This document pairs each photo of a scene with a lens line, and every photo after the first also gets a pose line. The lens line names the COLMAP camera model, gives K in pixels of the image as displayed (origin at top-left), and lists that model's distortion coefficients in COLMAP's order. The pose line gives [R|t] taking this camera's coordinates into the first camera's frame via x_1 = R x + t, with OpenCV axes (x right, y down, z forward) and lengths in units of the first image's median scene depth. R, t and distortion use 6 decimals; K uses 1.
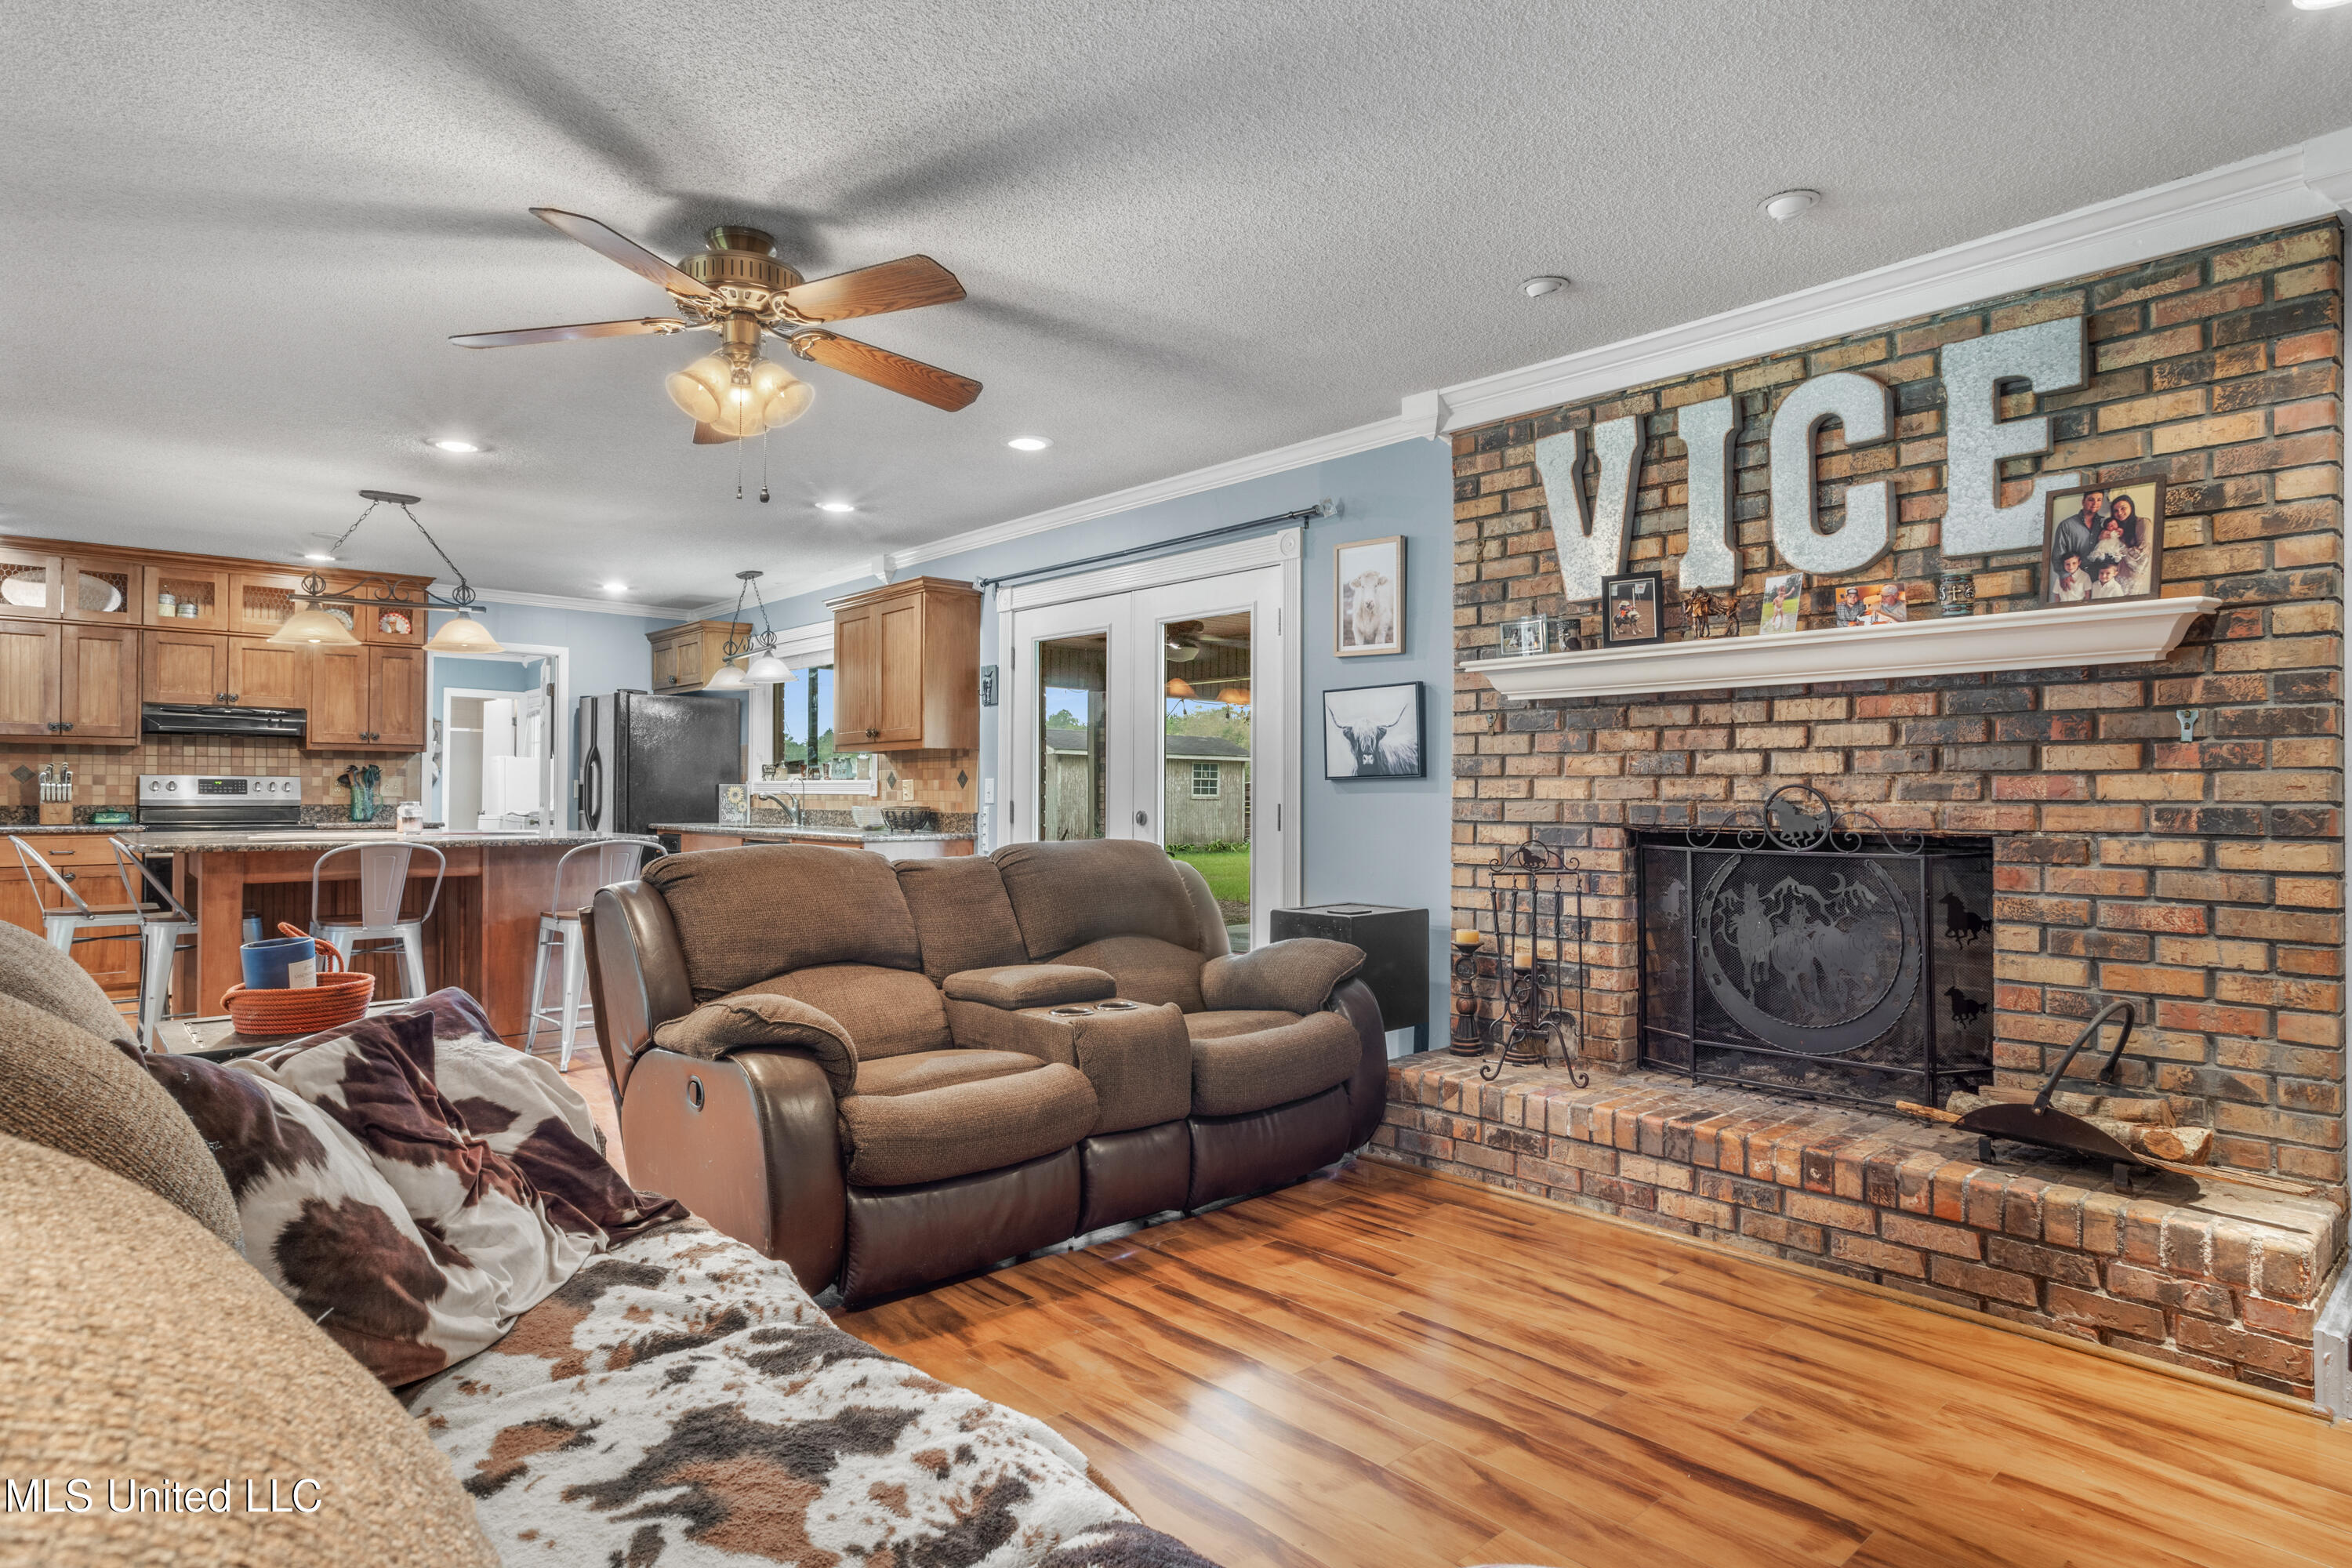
lens RADIAL K [[1298.6, 0, 1177.6], [0, 1298.6, 783.6], [0, 0, 1]] dist [-0.005662, 0.006677]
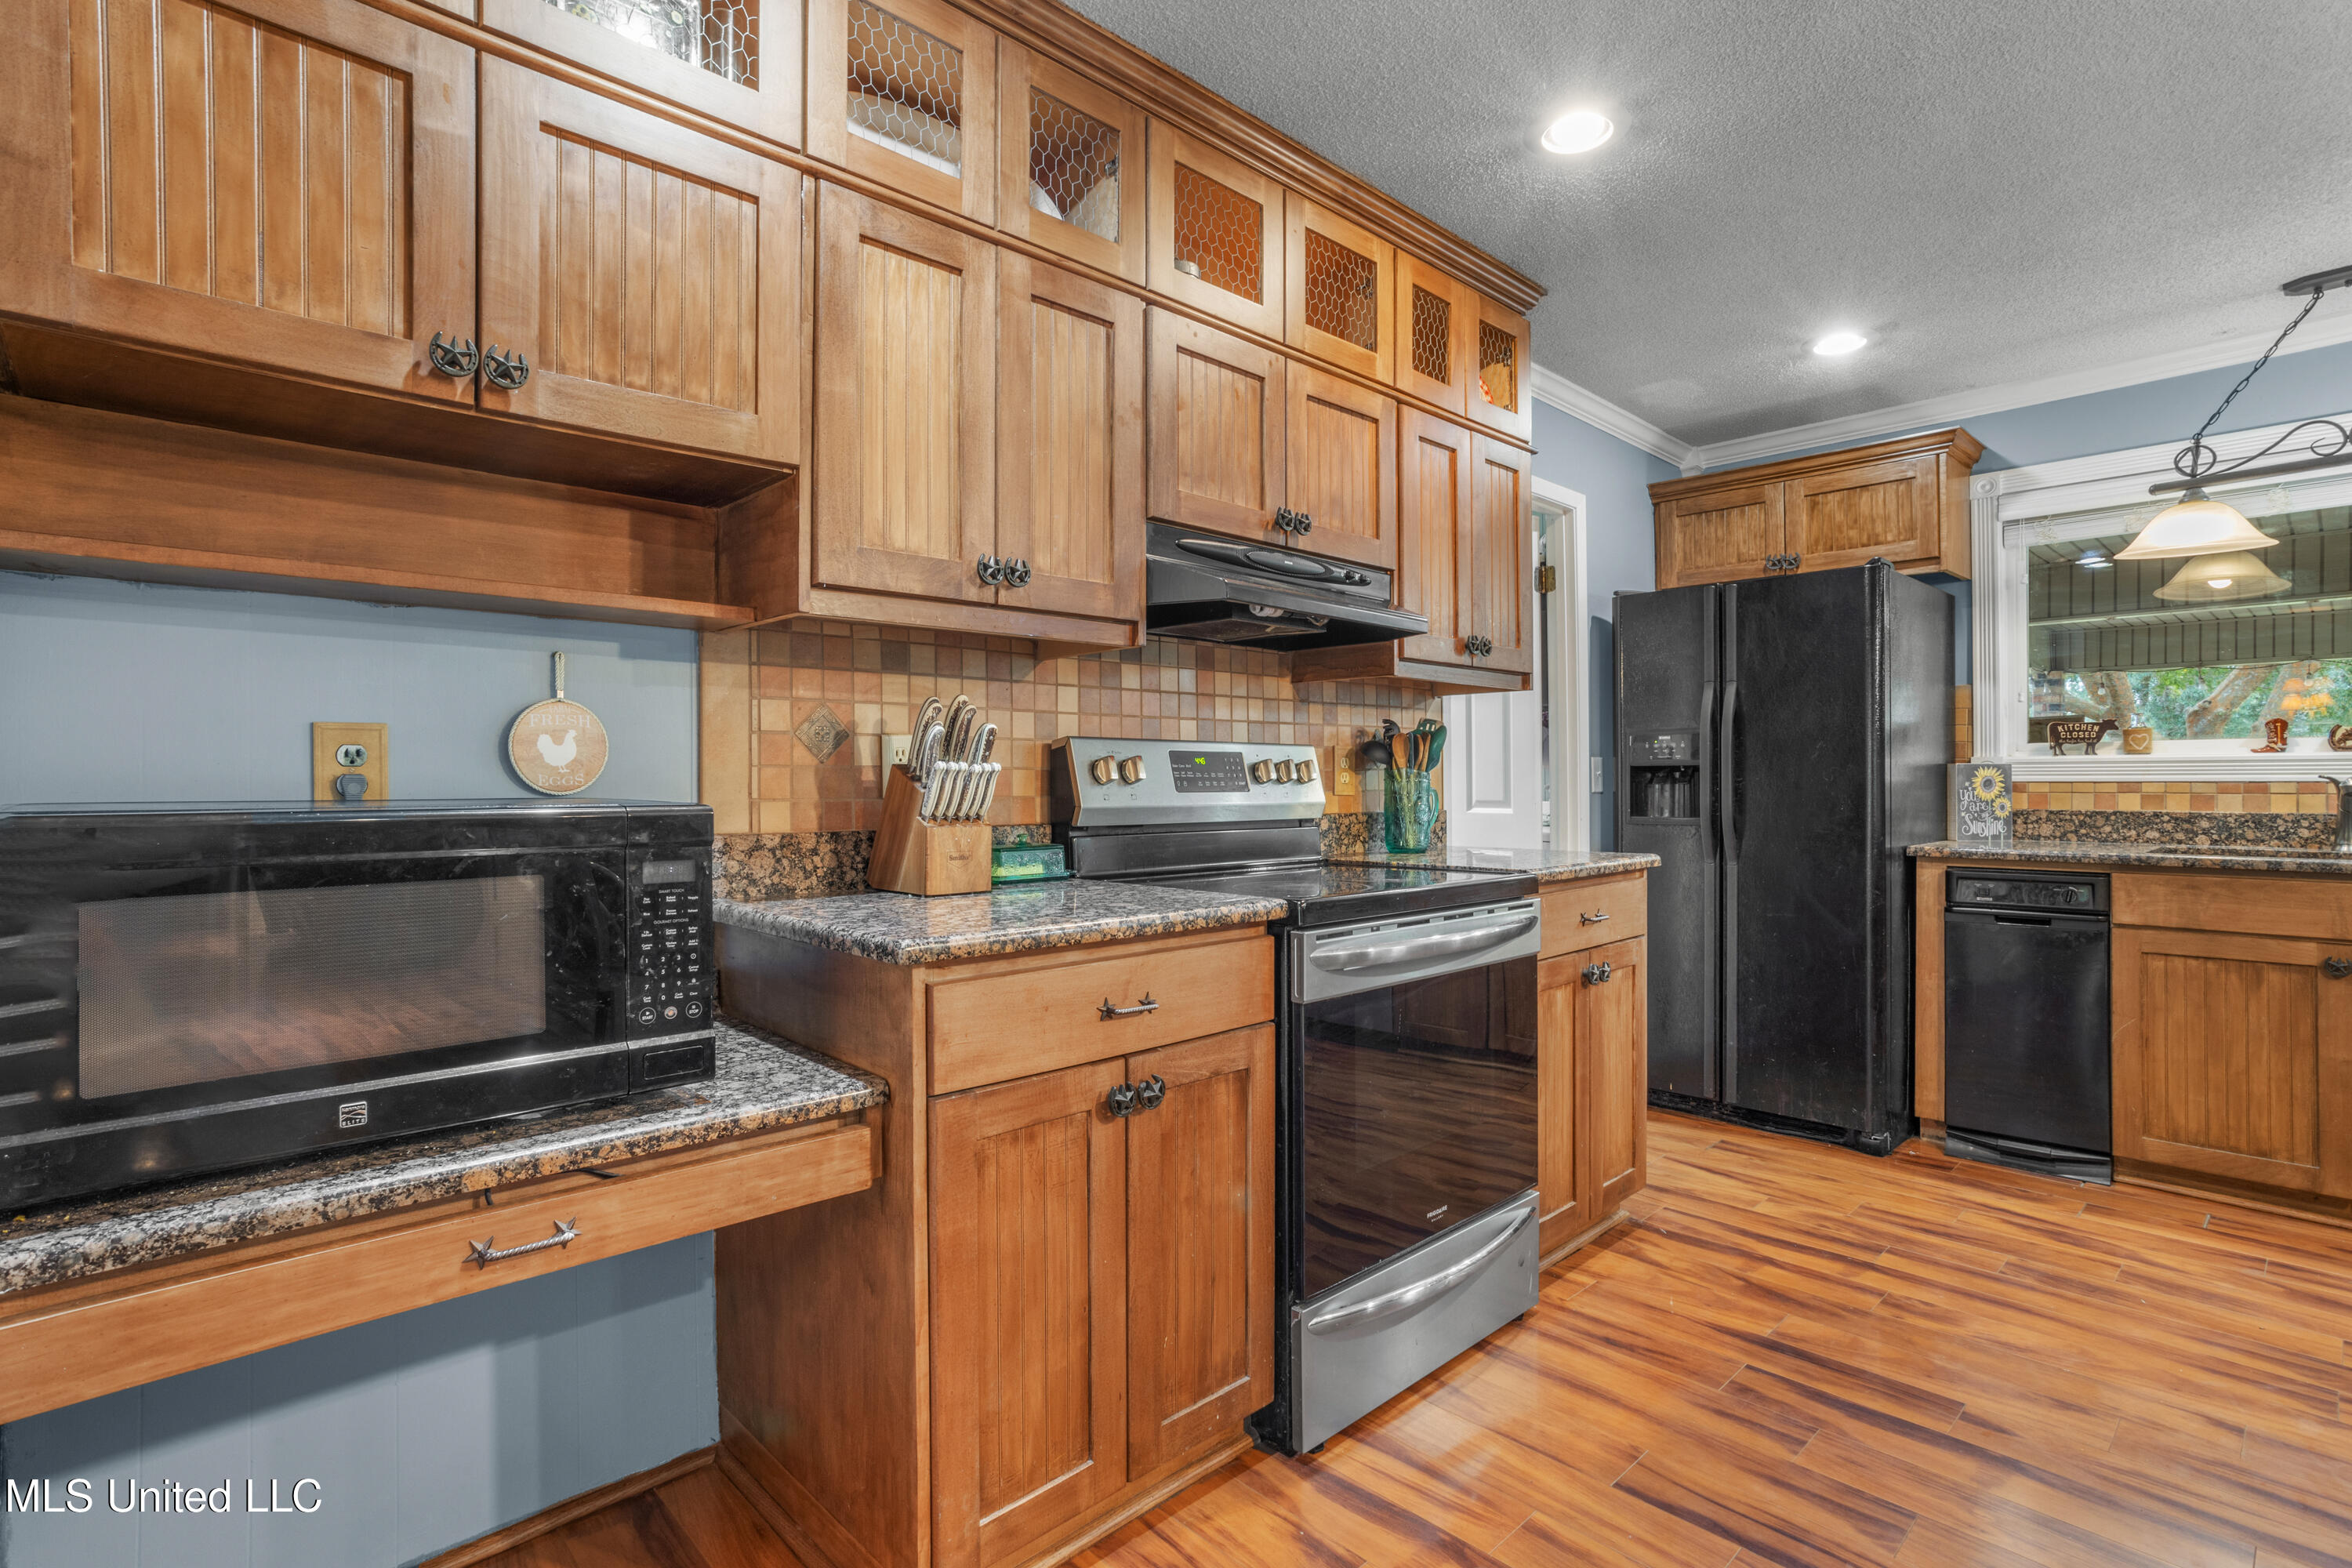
lens RADIAL K [[1126.5, 0, 1181.7], [0, 1126.5, 774.5], [0, 0, 1]] dist [-0.050429, 0.021959]
pose [[0.998751, -0.004995, 0.049721, -0.787303], [0.004812, 0.999981, 0.003781, 0.002233], [-0.049739, -0.003537, 0.998756, 0.695473]]
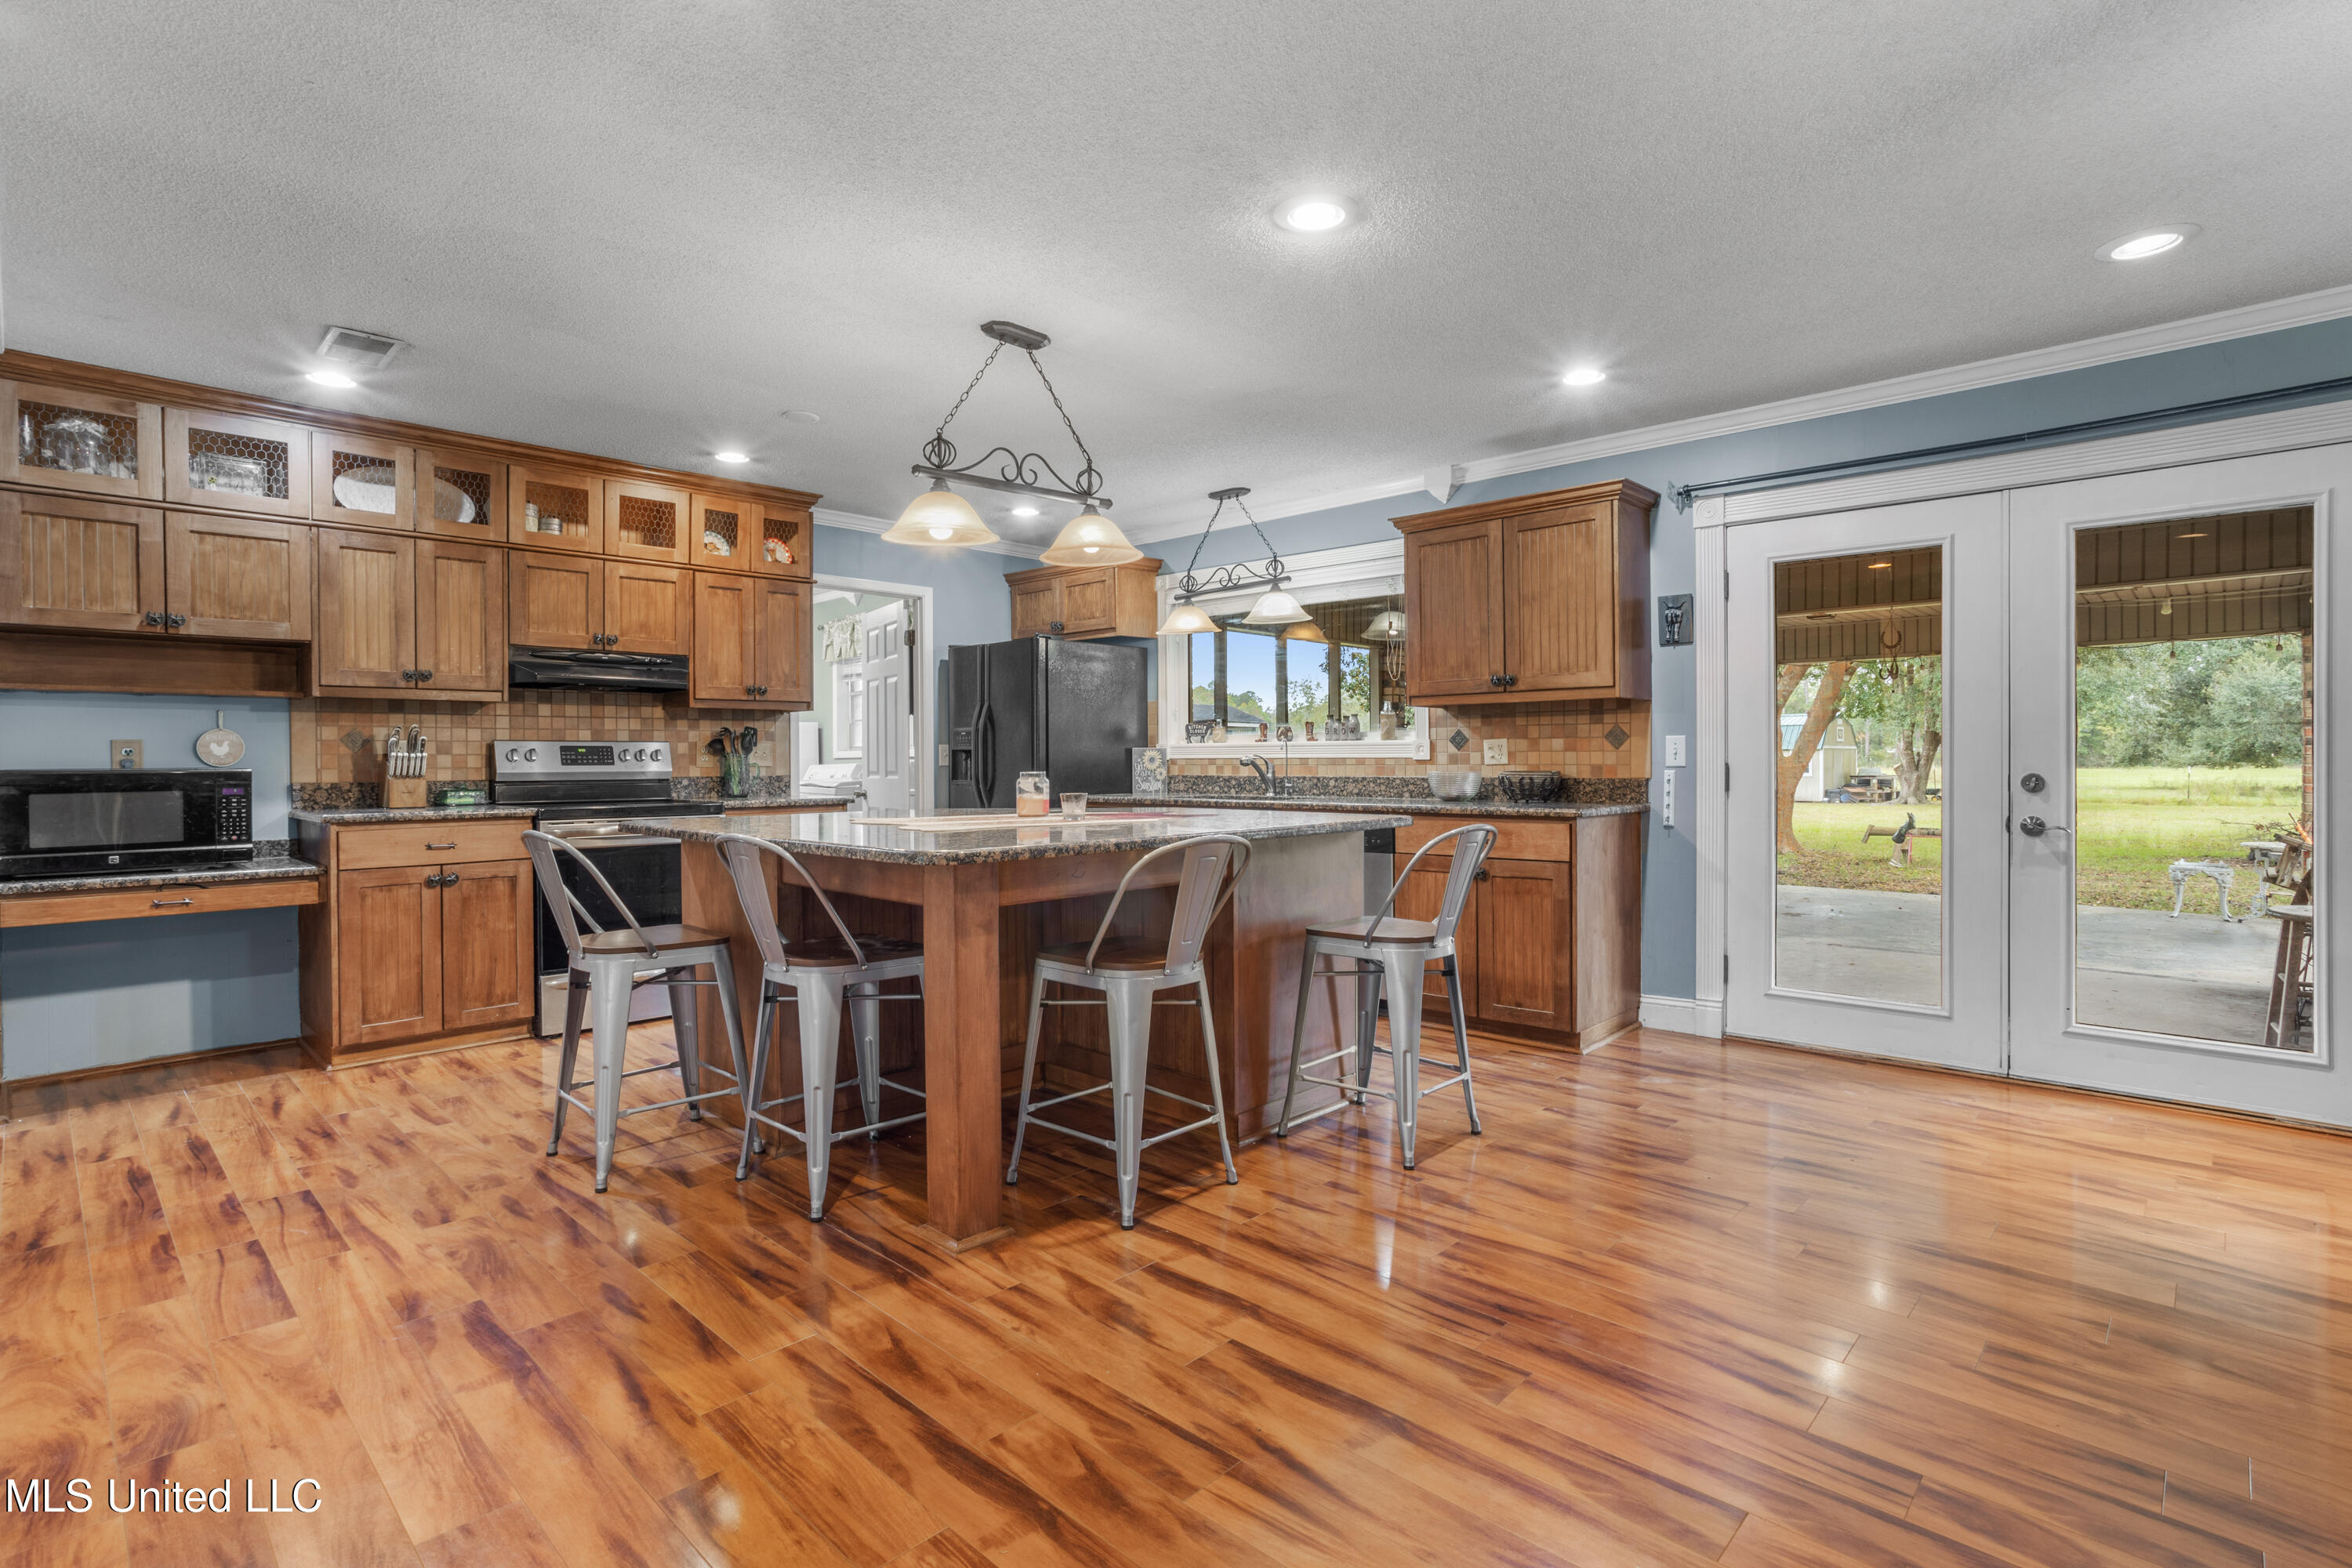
lens RADIAL K [[1126.5, 0, 1193.4], [0, 1126.5, 762.8], [0, 0, 1]] dist [-0.050429, 0.021959]
pose [[0.994275, -0.009510, 0.106429, -0.460289], [0.008233, 0.999889, 0.012426, 0.001655], [-0.106536, -0.011479, 0.994243, 0.306666]]
